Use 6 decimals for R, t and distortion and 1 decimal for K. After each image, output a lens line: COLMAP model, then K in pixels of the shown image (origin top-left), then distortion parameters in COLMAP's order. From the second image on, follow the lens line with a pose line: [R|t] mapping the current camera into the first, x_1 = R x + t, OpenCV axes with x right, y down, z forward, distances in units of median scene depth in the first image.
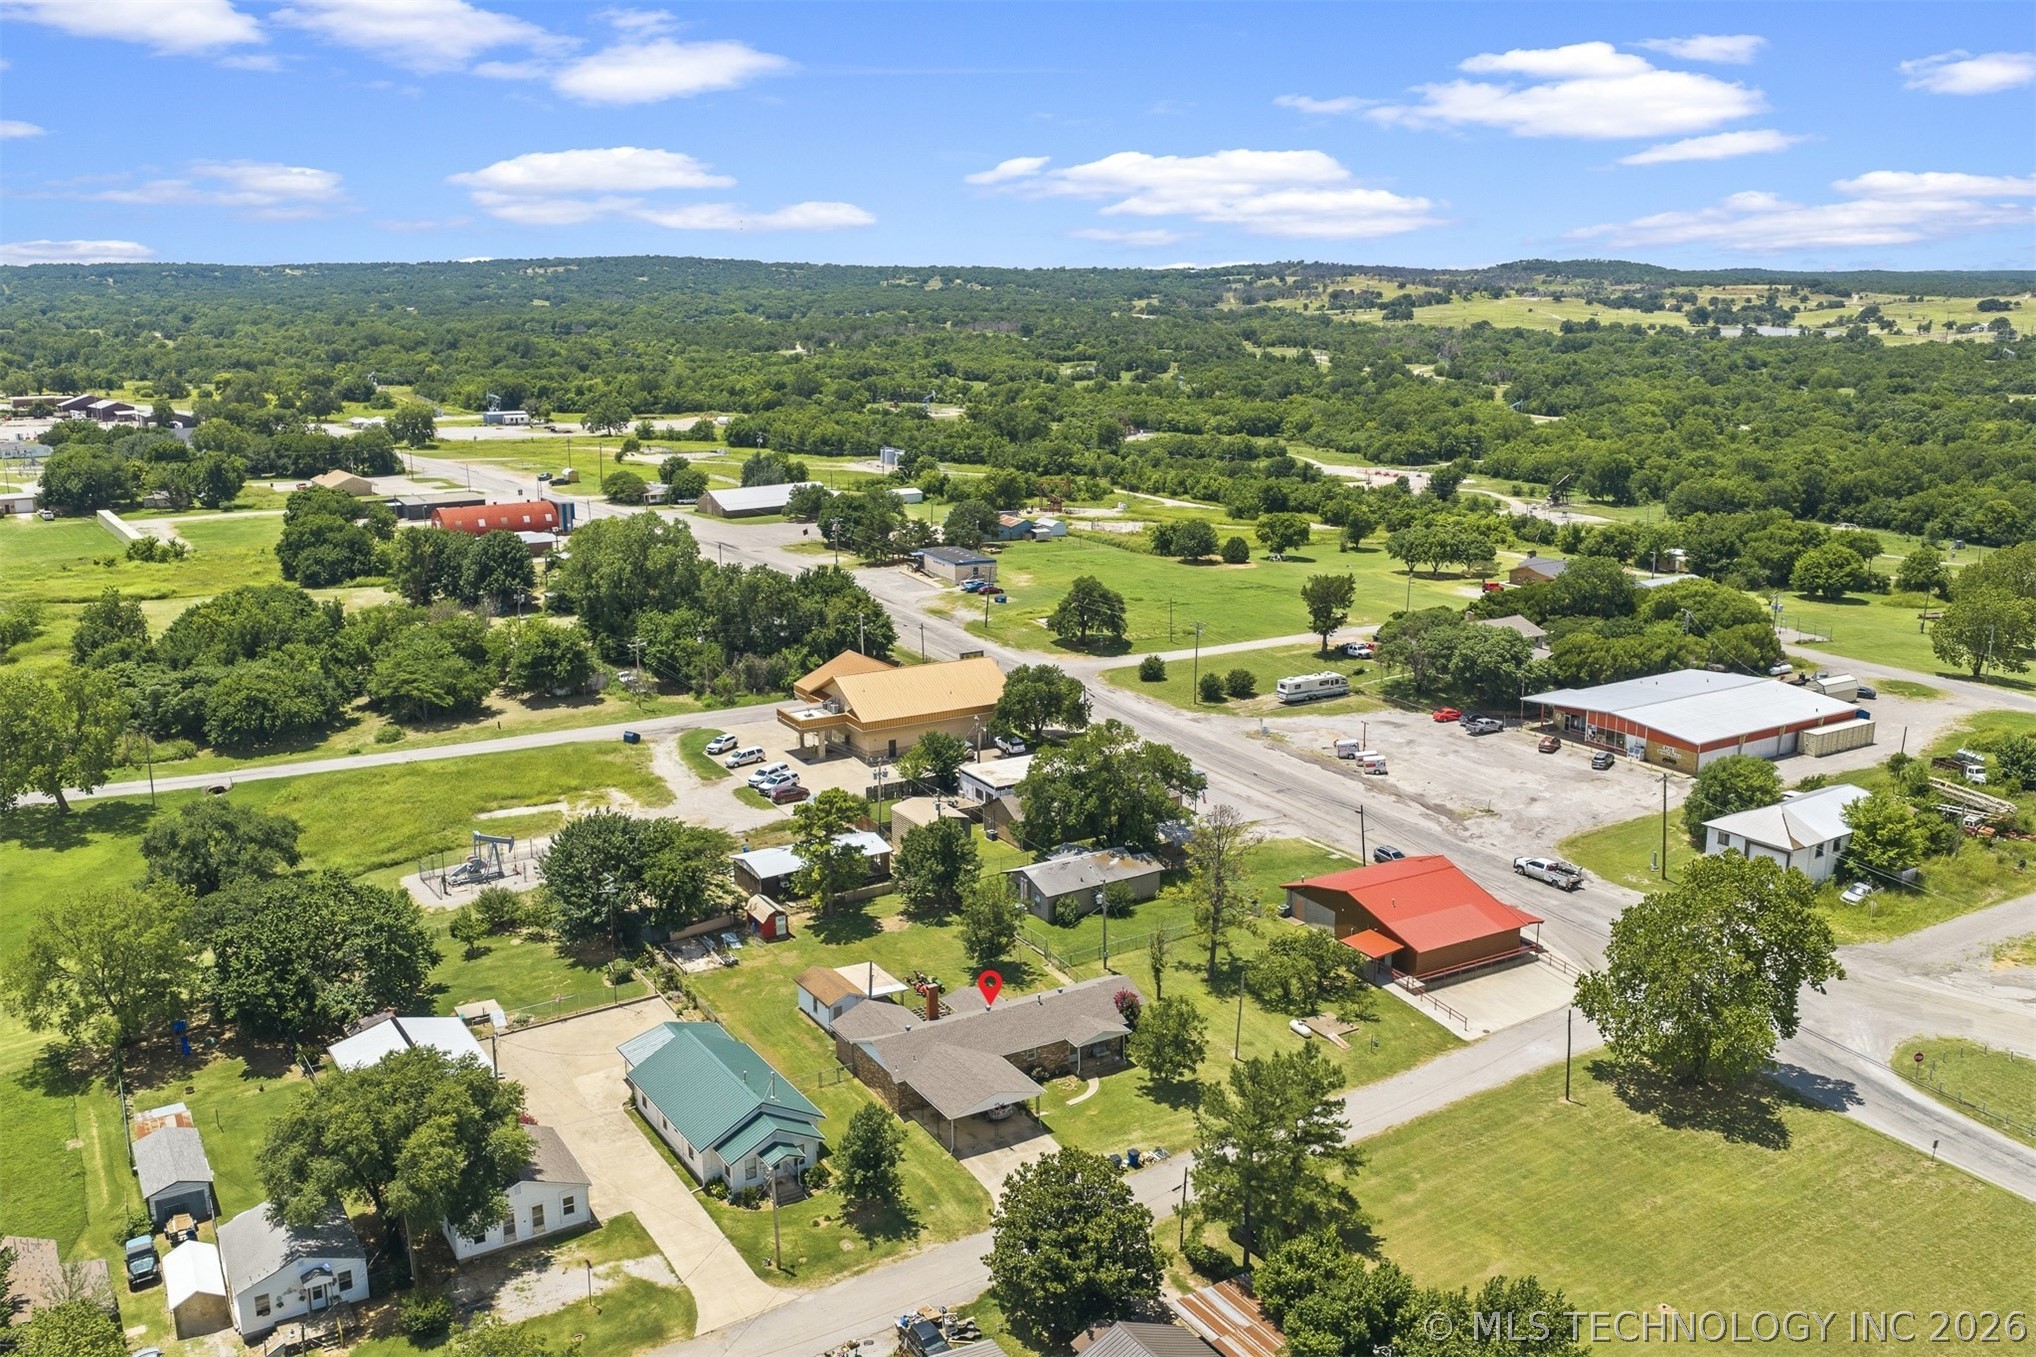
lens RADIAL K [[1689.9, 0, 957.0], [0, 1689.9, 699.0], [0, 0, 1]] dist [0.026260, -0.032806]
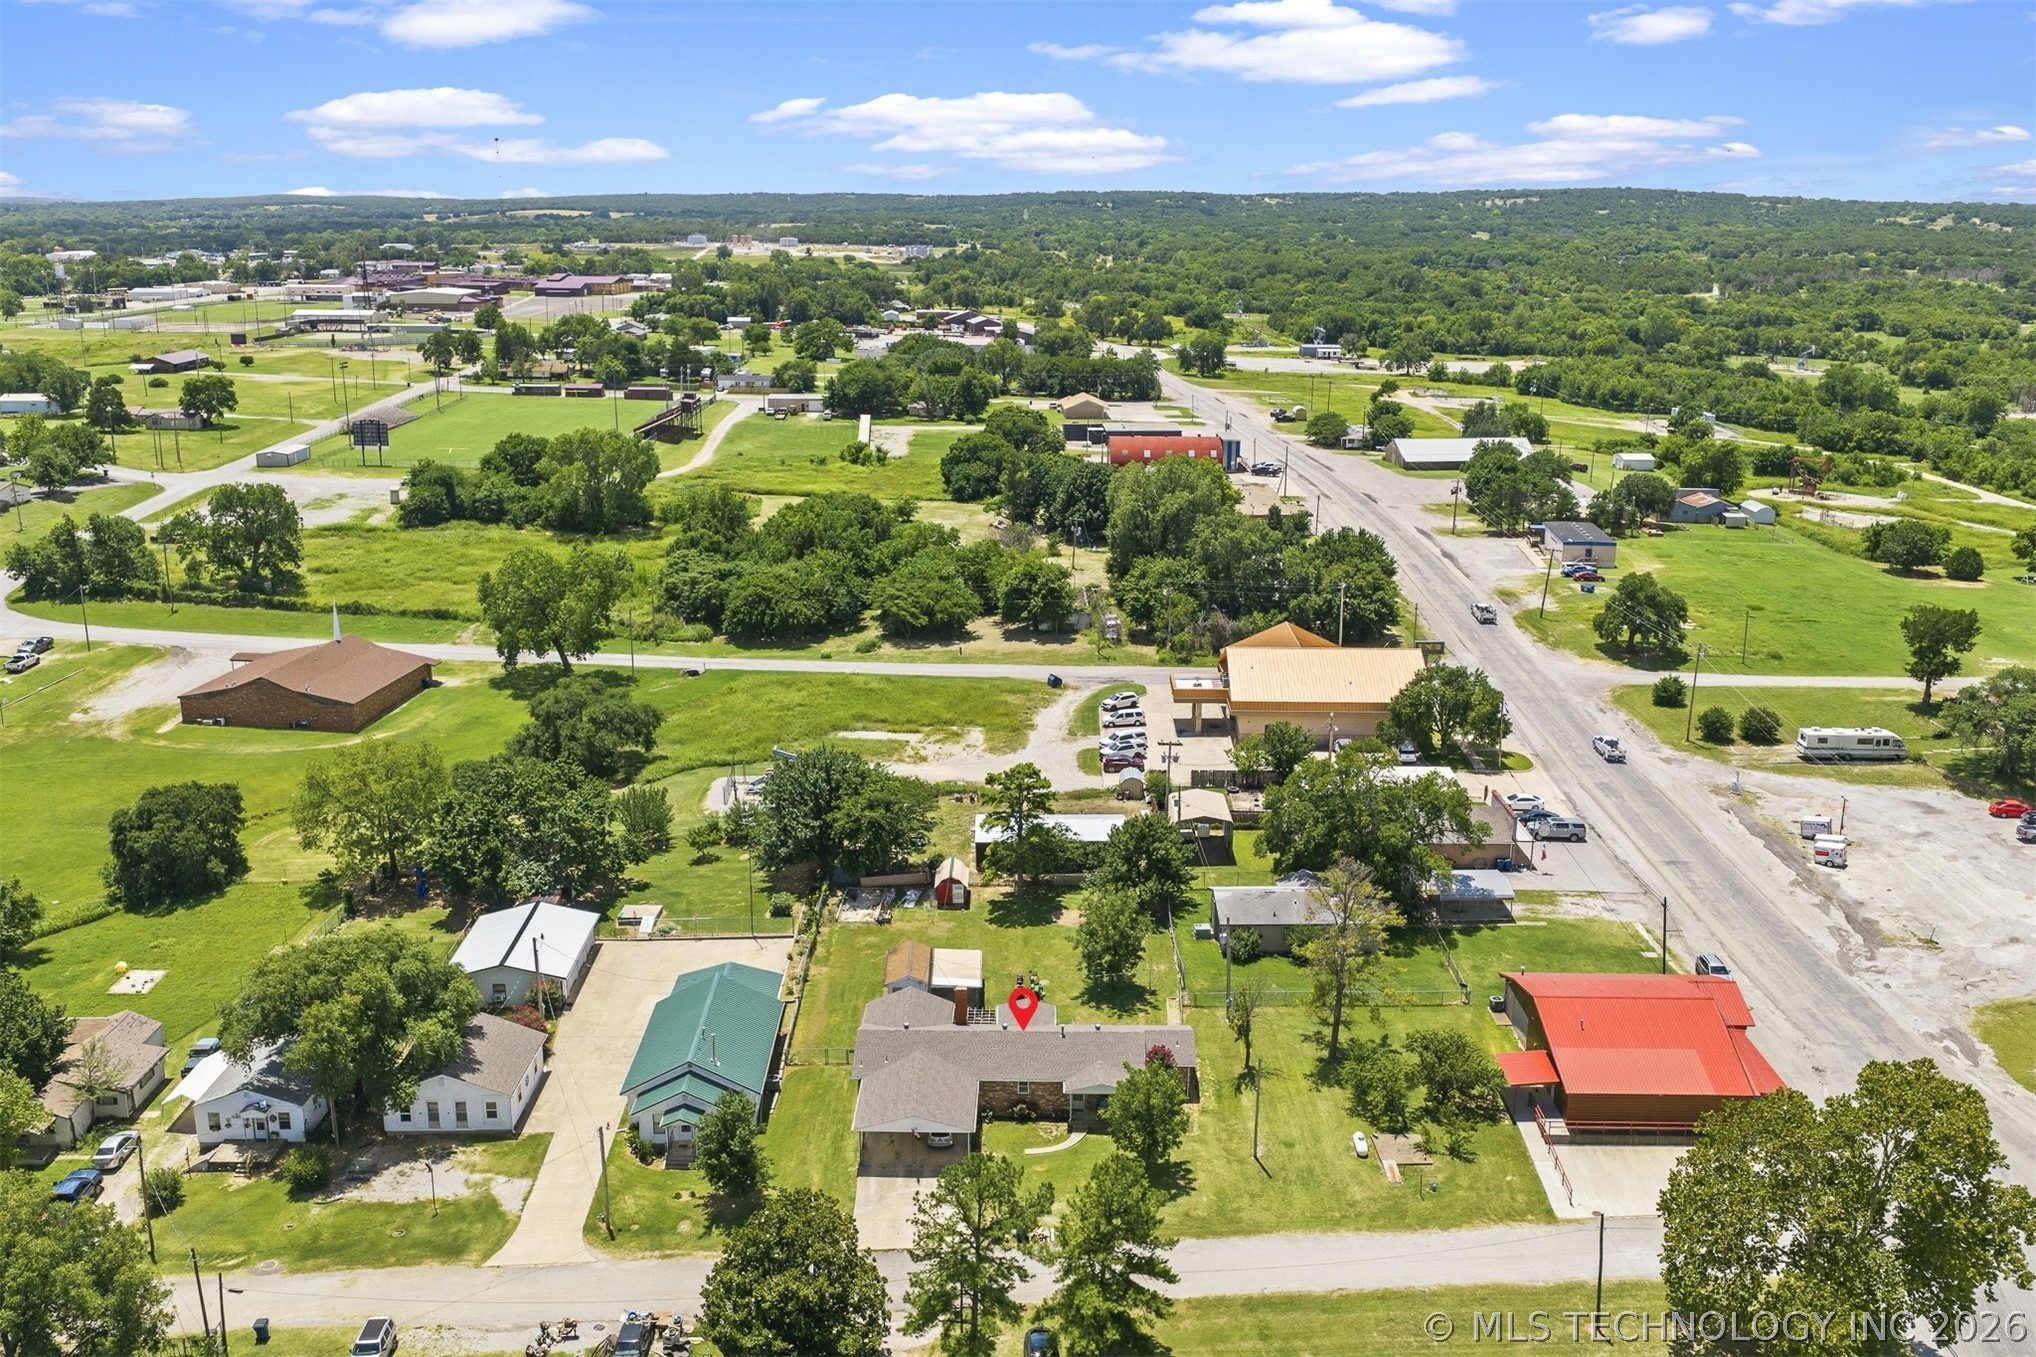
lens RADIAL K [[1689.9, 0, 1009.8], [0, 1689.9, 685.3], [0, 0, 1]] dist [0.026260, -0.032806]
pose [[0.869731, 0.147757, -0.470888, 0.244633], [-0.133396, 0.988998, 0.063948, -0.033704], [0.475156, 0.007197, 0.879872, 0.113116]]
